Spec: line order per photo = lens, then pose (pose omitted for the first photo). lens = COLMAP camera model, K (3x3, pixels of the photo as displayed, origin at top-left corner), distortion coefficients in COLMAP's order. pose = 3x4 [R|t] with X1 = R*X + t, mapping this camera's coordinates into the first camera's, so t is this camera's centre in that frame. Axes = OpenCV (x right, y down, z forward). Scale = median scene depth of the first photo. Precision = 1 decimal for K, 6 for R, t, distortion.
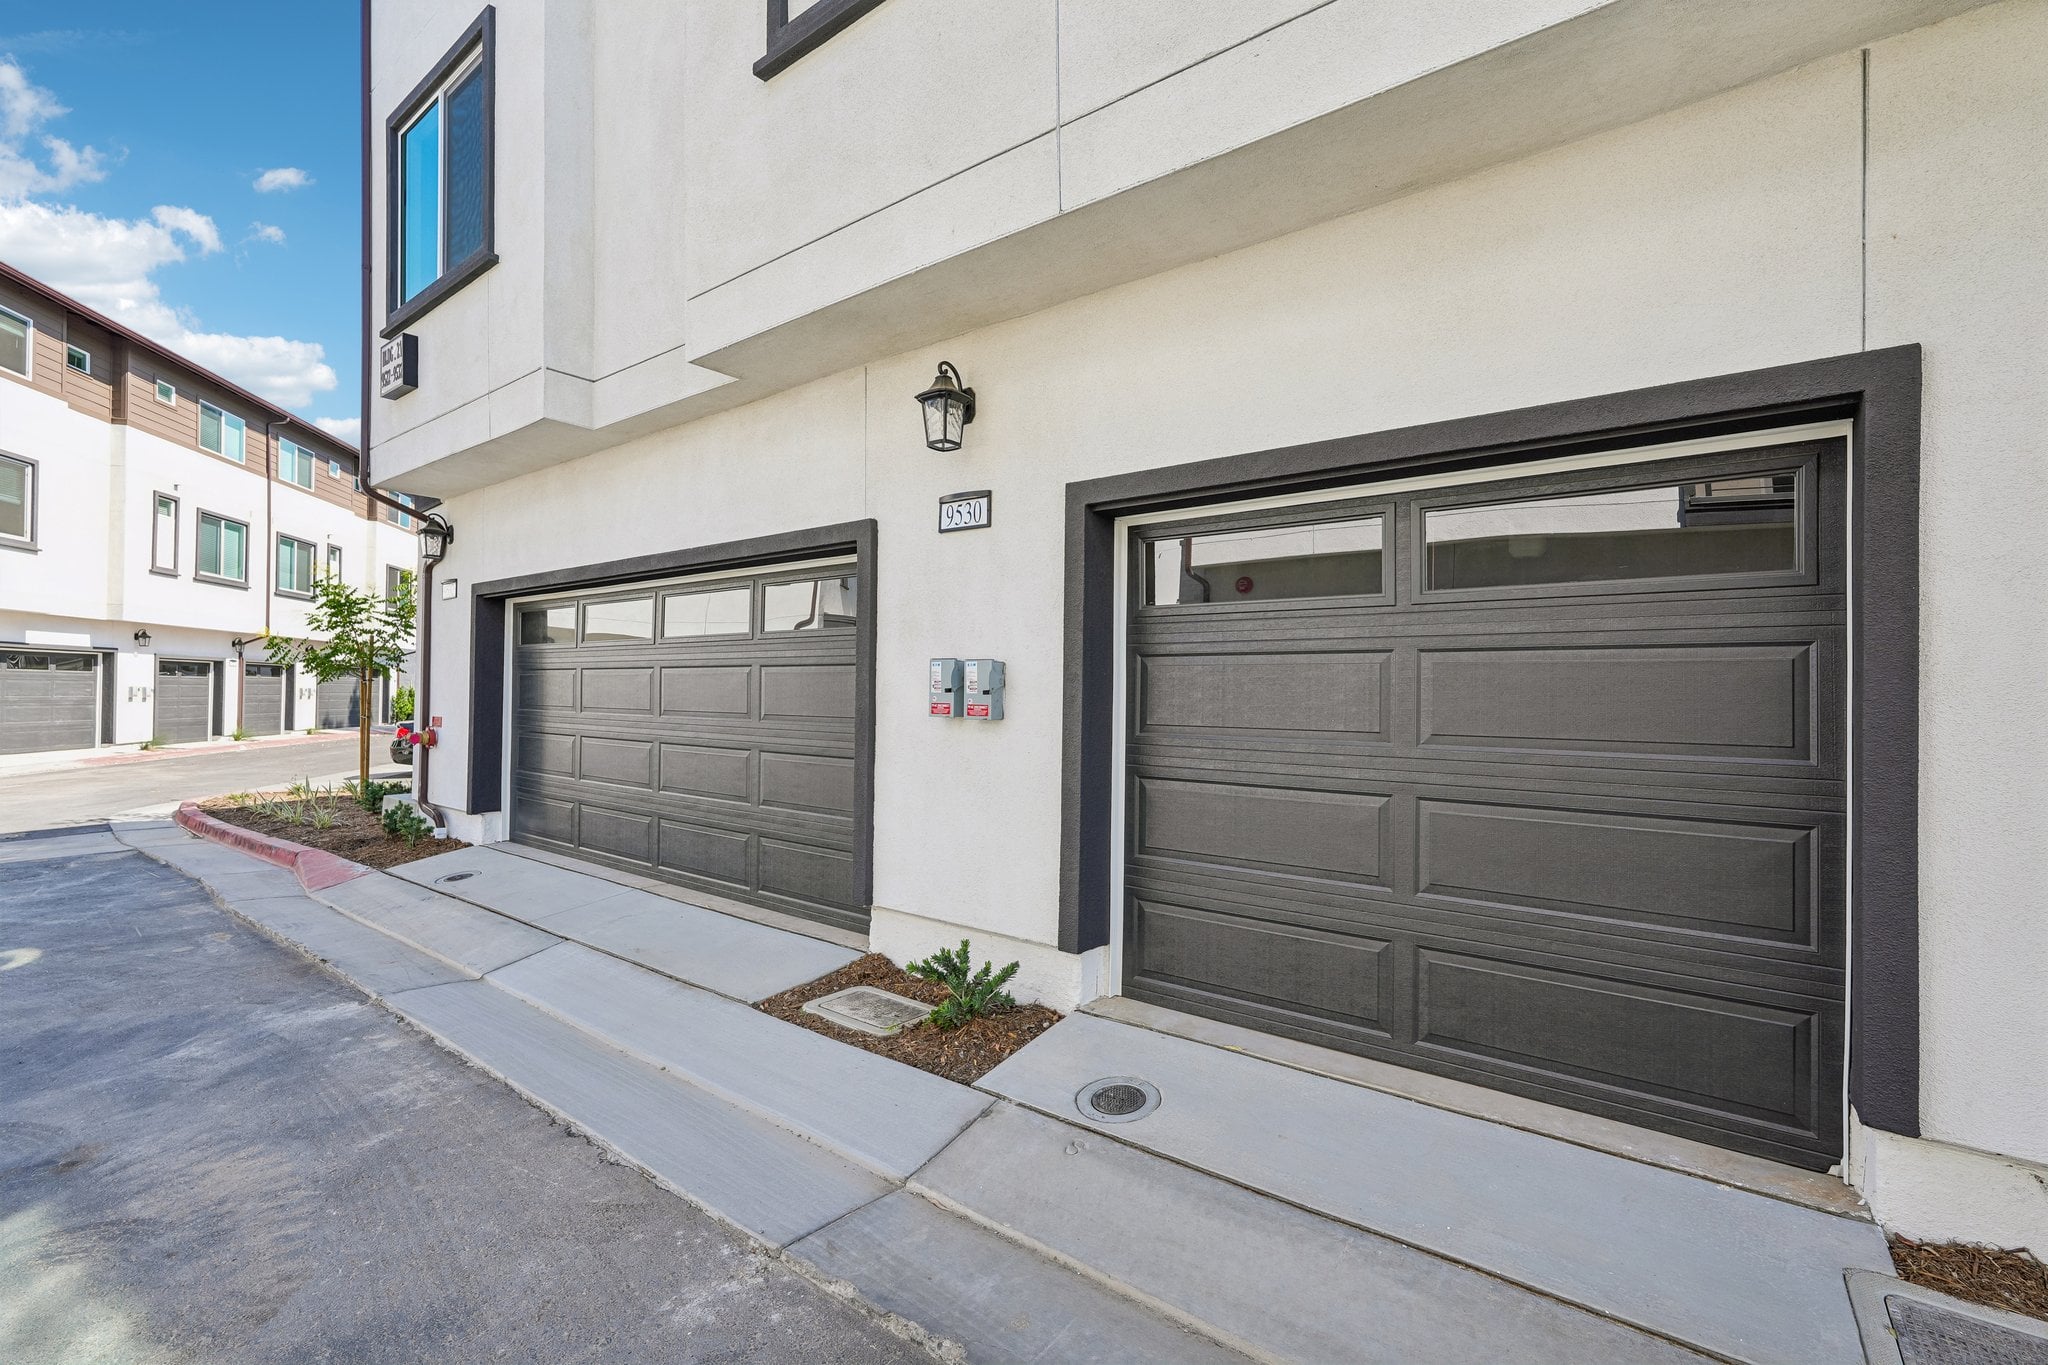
lens RADIAL K [[837.5, 0, 1024.0], [0, 837.5, 682.5], [0, 0, 1]] dist [-0.015325, 0.007432]
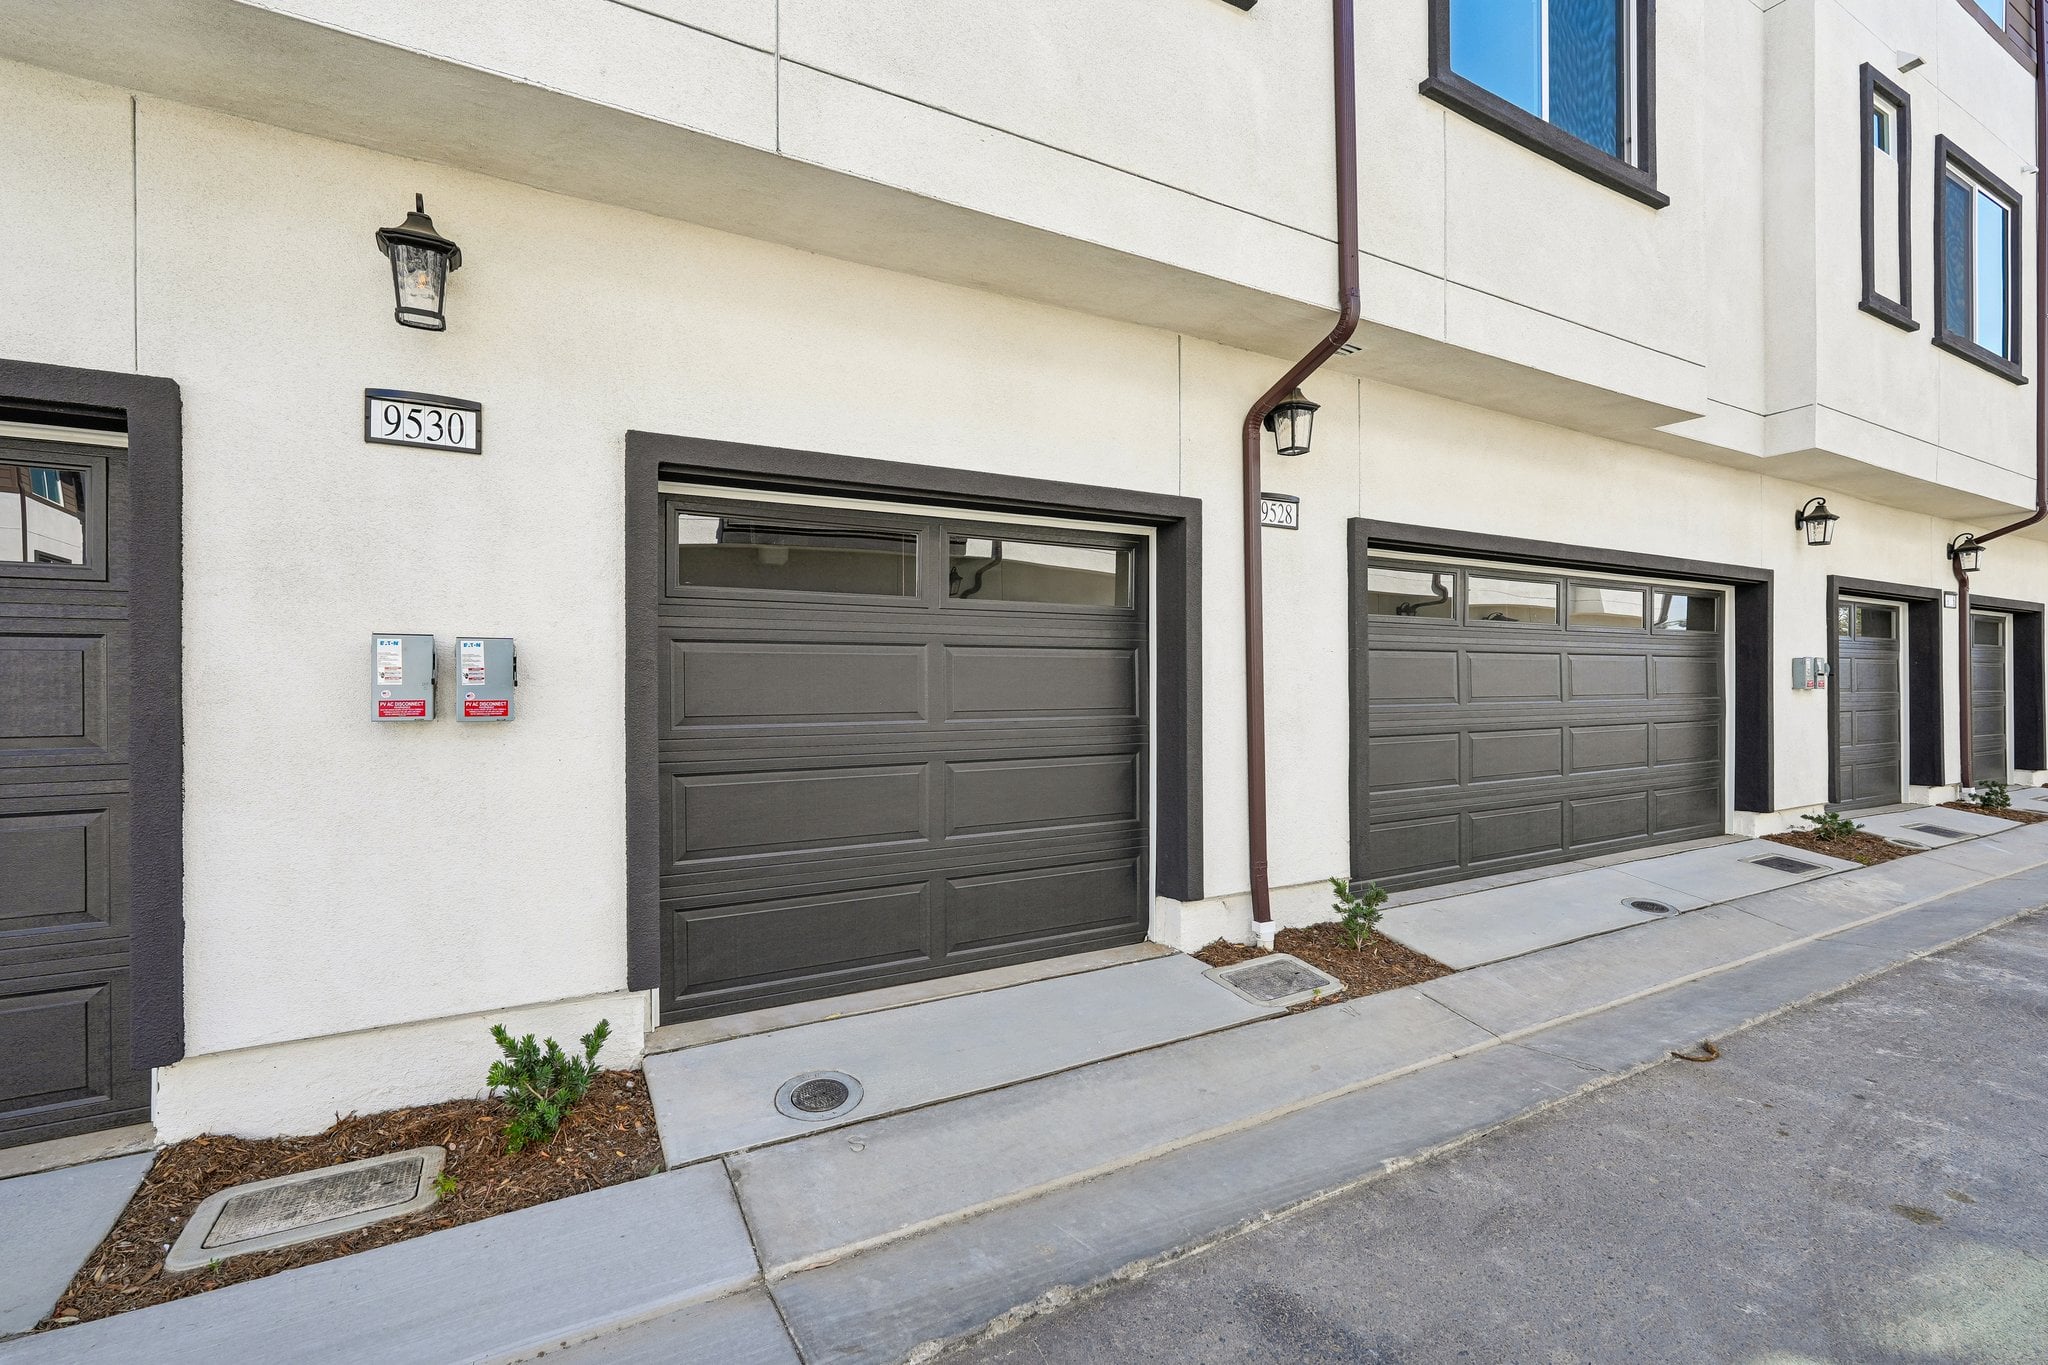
lens RADIAL K [[837.5, 0, 1024.0], [0, 837.5, 682.5], [0, 0, 1]] dist [-0.015325, 0.007432]
pose [[0.449768, -0.008661, 0.893104, -0.589733], [0.001544, 0.999959, 0.008919, 0.007245], [-0.893144, -0.002632, 0.449763, 0.317260]]
